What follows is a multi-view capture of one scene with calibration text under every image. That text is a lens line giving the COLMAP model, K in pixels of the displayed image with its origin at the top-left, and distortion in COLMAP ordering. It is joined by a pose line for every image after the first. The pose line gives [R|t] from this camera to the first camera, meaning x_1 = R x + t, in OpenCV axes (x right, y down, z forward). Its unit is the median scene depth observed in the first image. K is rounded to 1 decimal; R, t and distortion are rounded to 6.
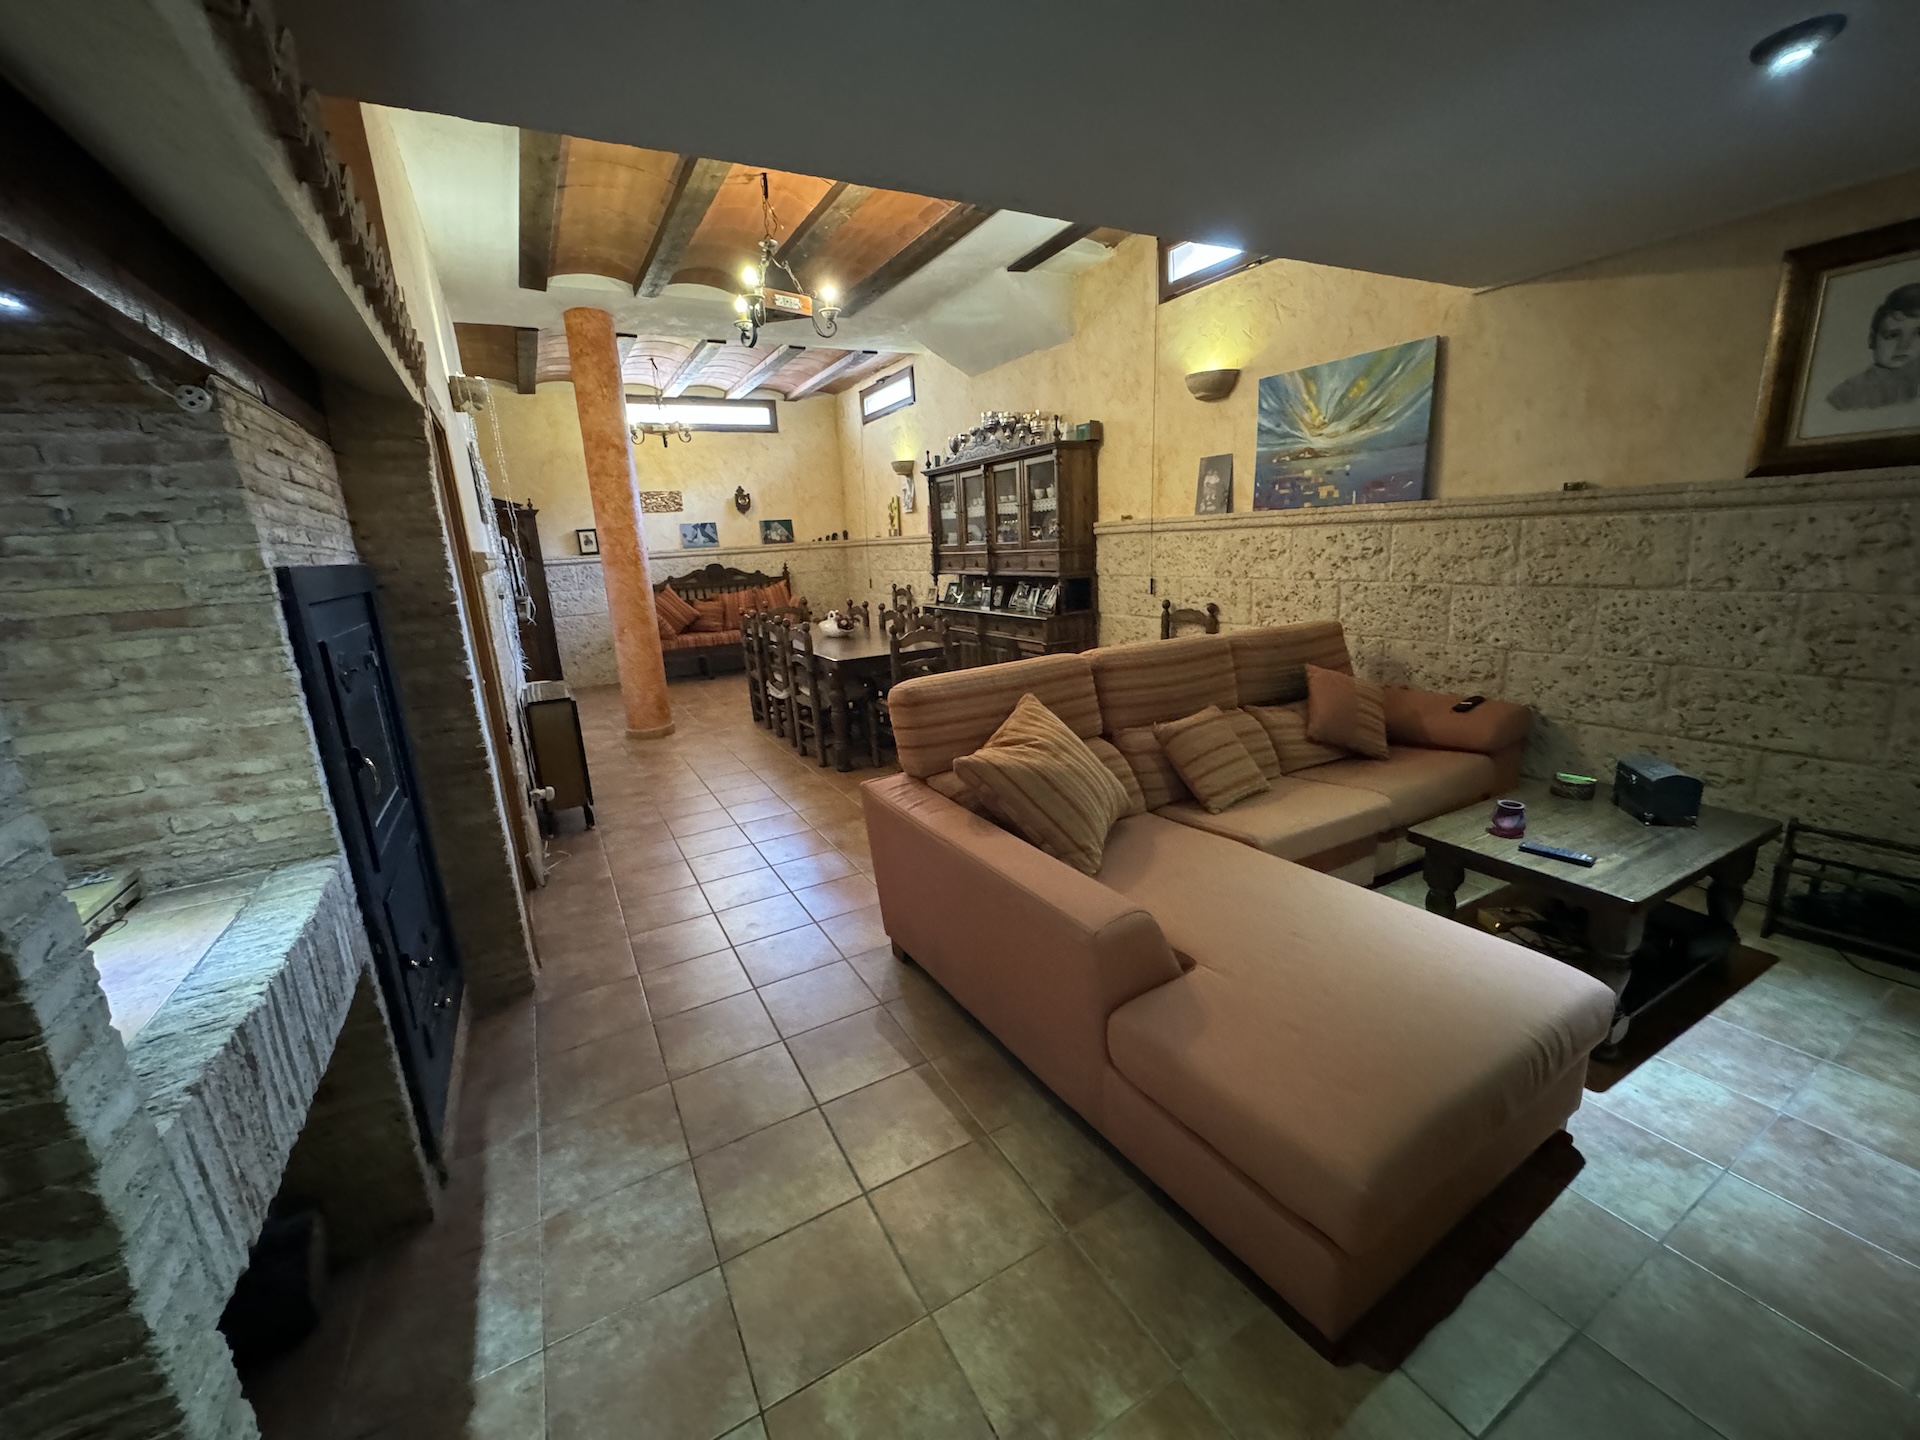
lens RADIAL K [[766.4, 0, 960.3], [0, 766.4, 716.4], [0, 0, 1]] dist [-0.004007, -0.000525]
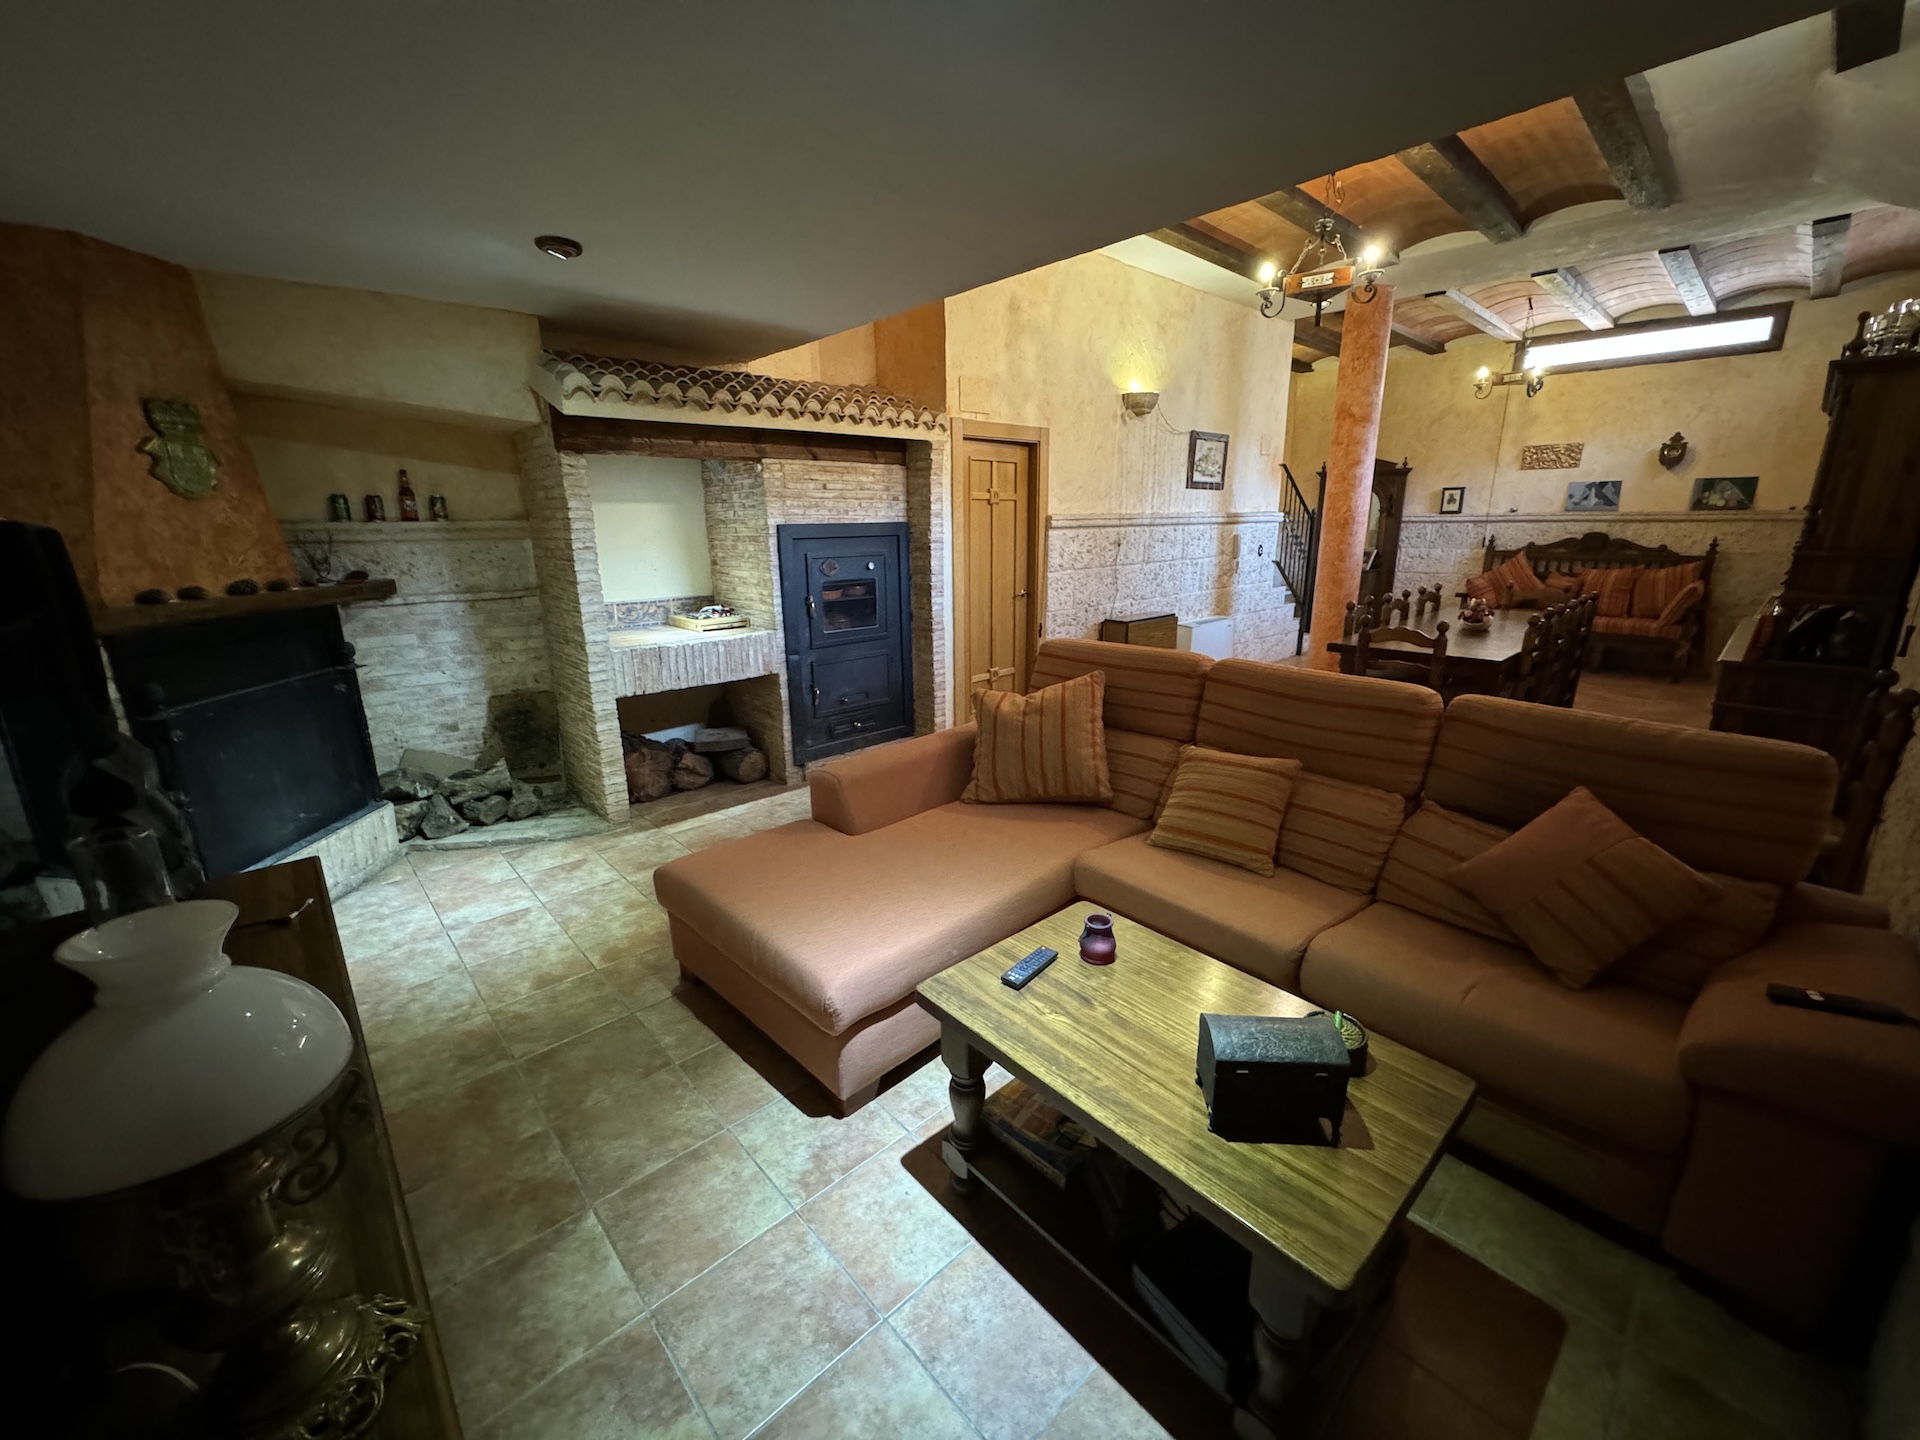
lens RADIAL K [[766.4, 0, 963.3], [0, 766.4, 719.4], [0, 0, 1]] dist [-0.004007, -0.000525]
pose [[0.231029, 0.297271, -0.926421, 0.342350], [-0.224118, 0.942834, 0.246648, -0.060567], [0.946782, 0.150645, 0.284446, 0.156361]]
